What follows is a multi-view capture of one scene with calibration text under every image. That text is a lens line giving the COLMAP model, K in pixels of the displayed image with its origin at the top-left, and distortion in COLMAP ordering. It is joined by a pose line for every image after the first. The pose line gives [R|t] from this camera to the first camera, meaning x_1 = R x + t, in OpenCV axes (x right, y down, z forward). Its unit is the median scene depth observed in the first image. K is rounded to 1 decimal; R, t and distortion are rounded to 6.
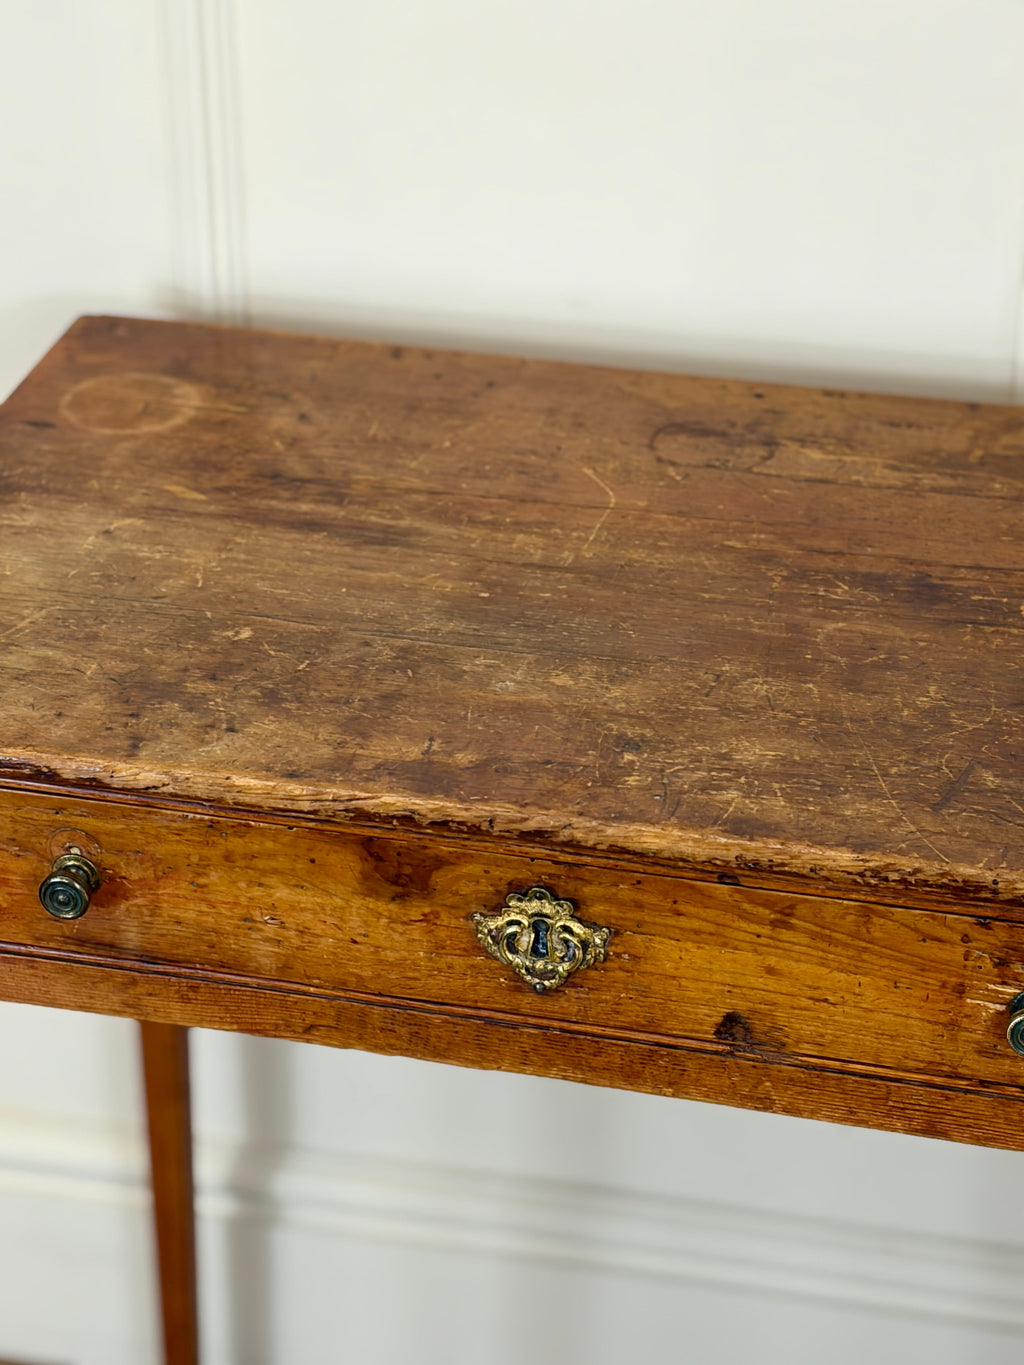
lens RADIAL K [[3308.3, 0, 493.8], [0, 3308.3, 695.7], [0, 0, 1]] dist [0.291355, -1.344218]
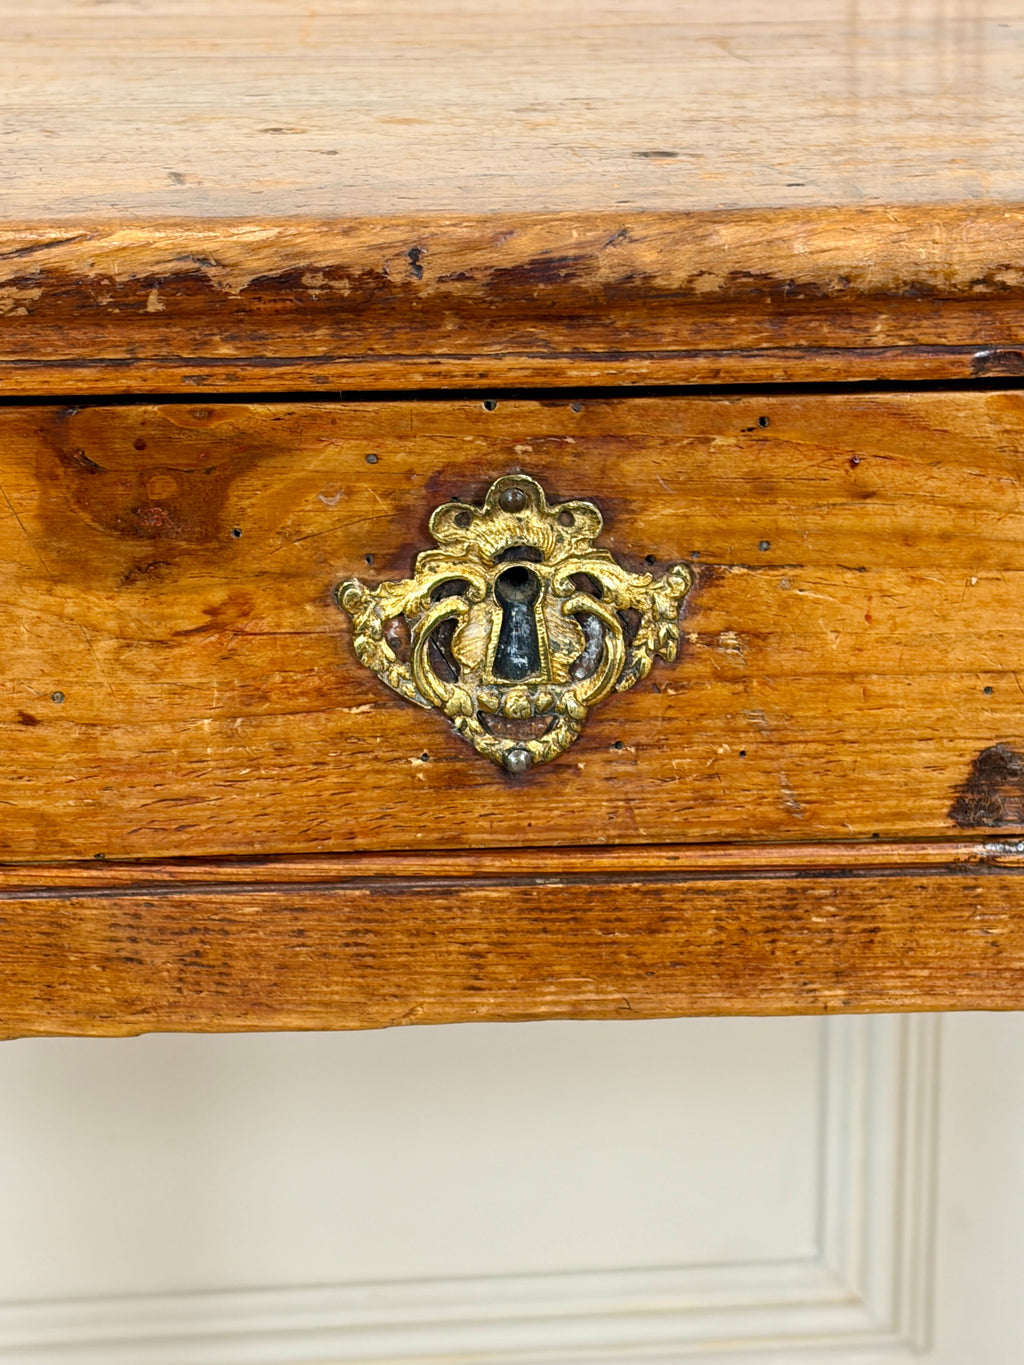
lens RADIAL K [[3308.3, 0, 493.8], [0, 3308.3, 695.7], [0, 0, 1]] dist [0.291355, -1.344218]
pose [[0.952730, -0.094693, 0.288683, -0.104045], [0.151835, 0.971420, -0.182453, 0.153293], [-0.263156, 0.217661, 0.939879, 0.623251]]
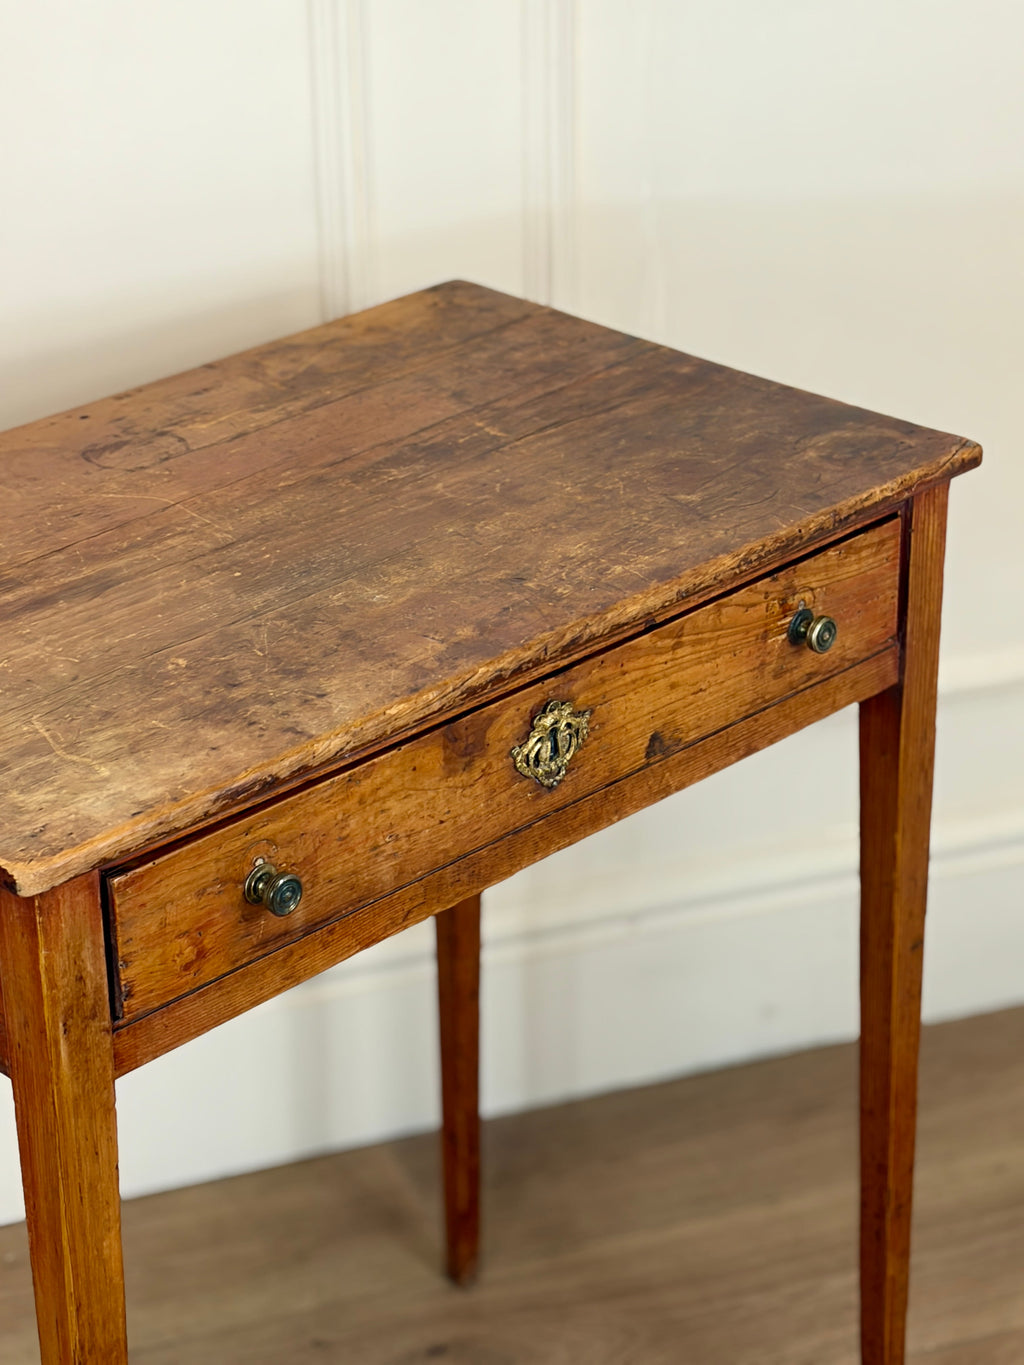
lens RADIAL K [[3276.3, 0, 512.0], [0, 3276.3, 682.5], [0, 0, 1]] dist [0.309736, -1.369946]
pose [[0.507130, -0.382805, 0.772192, -0.948997], [0.434315, 0.887382, 0.154676, -0.147731], [-0.744439, 0.256933, 0.616276, 0.229840]]
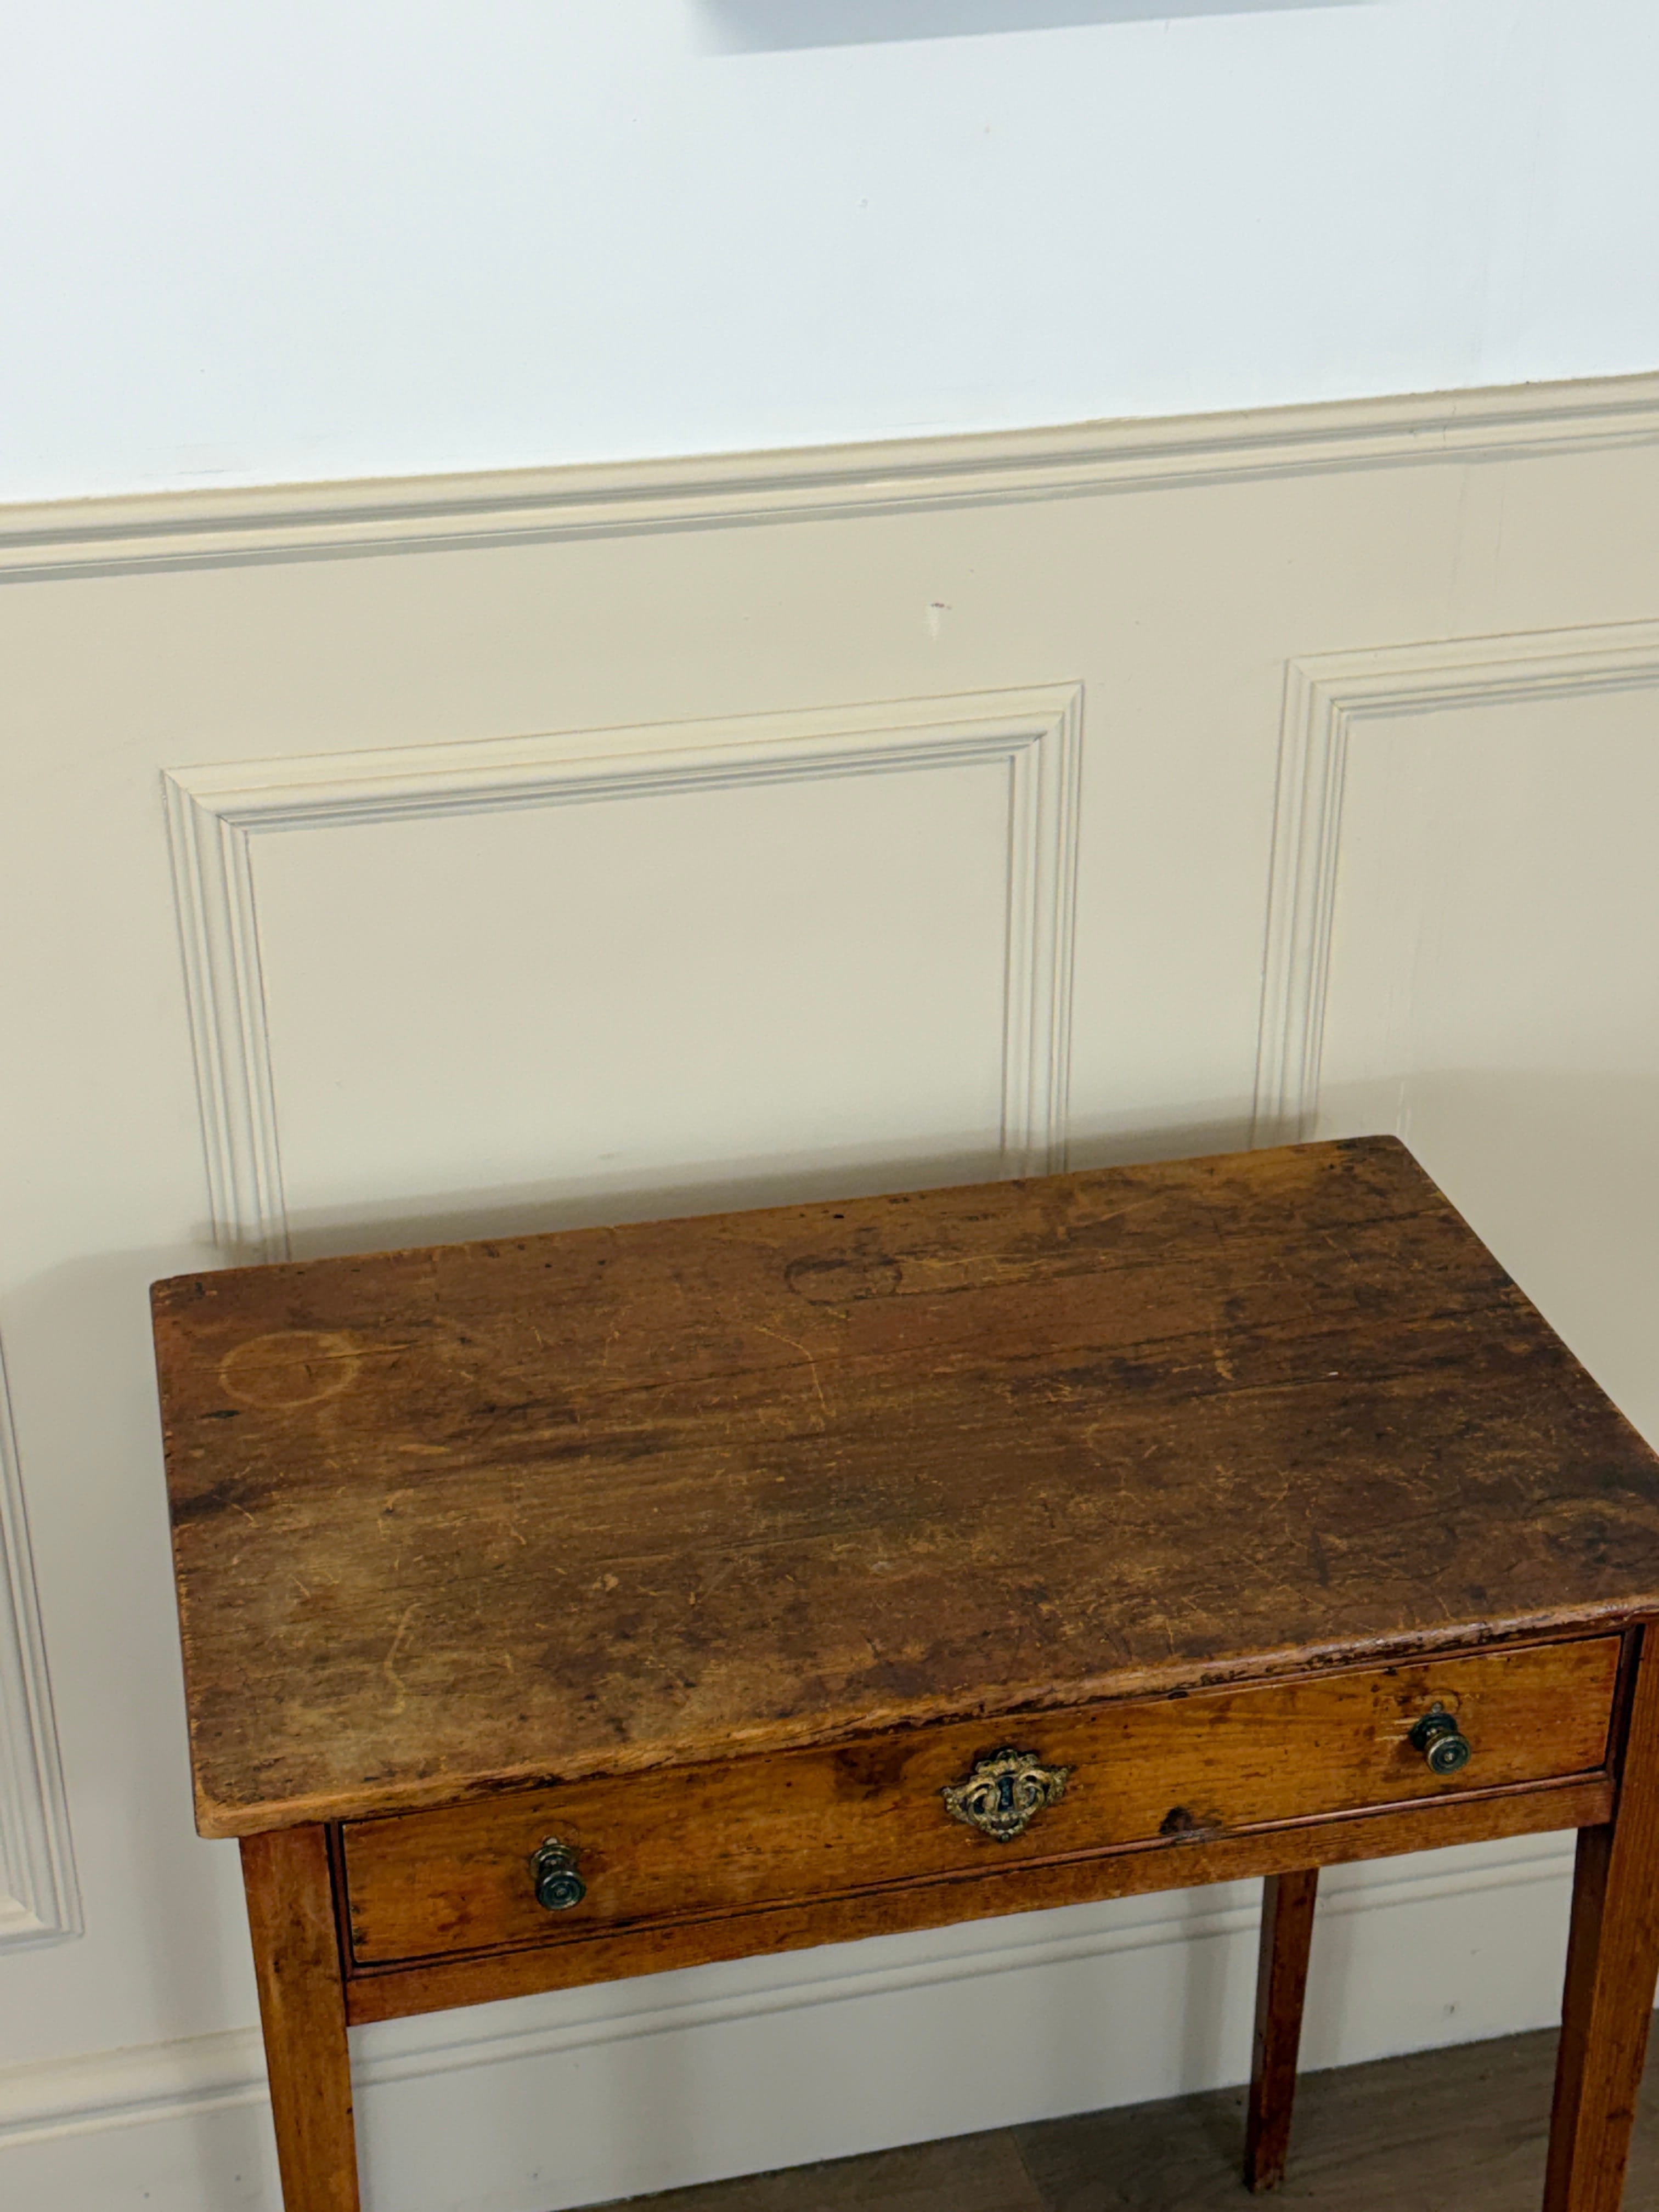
lens RADIAL K [[3242.7, 0, 816.1], [0, 3242.7, 1131.9], [0, 0, 1]] dist [0.248970, -0.951950]
pose [[0.891616, -0.216905, 0.397459, -0.414561], [0.226227, 0.973781, 0.023928, -0.174674], [-0.392228, 0.068582, 0.917308, 0.032727]]
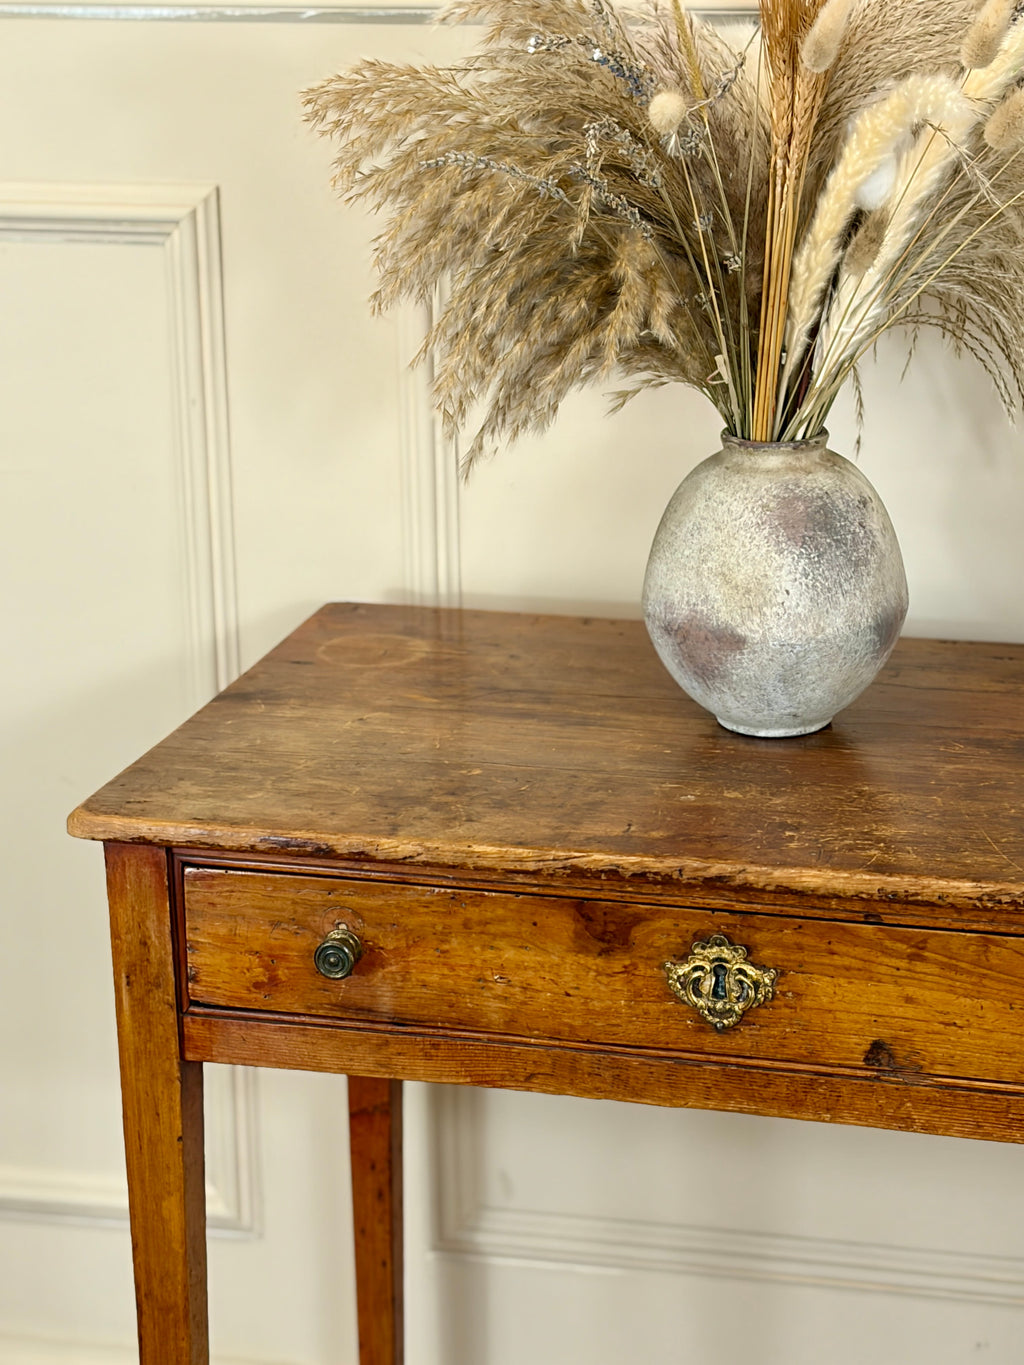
lens RADIAL K [[3308.3, 0, 493.8], [0, 3308.3, 695.7], [0, 0, 1]] dist [0.291355, -1.344218]
pose [[0.999394, -0.004072, -0.034580, -0.026814], [-0.003806, 0.974407, -0.224757, 0.246198], [0.034610, 0.224752, 0.973801, -0.229689]]
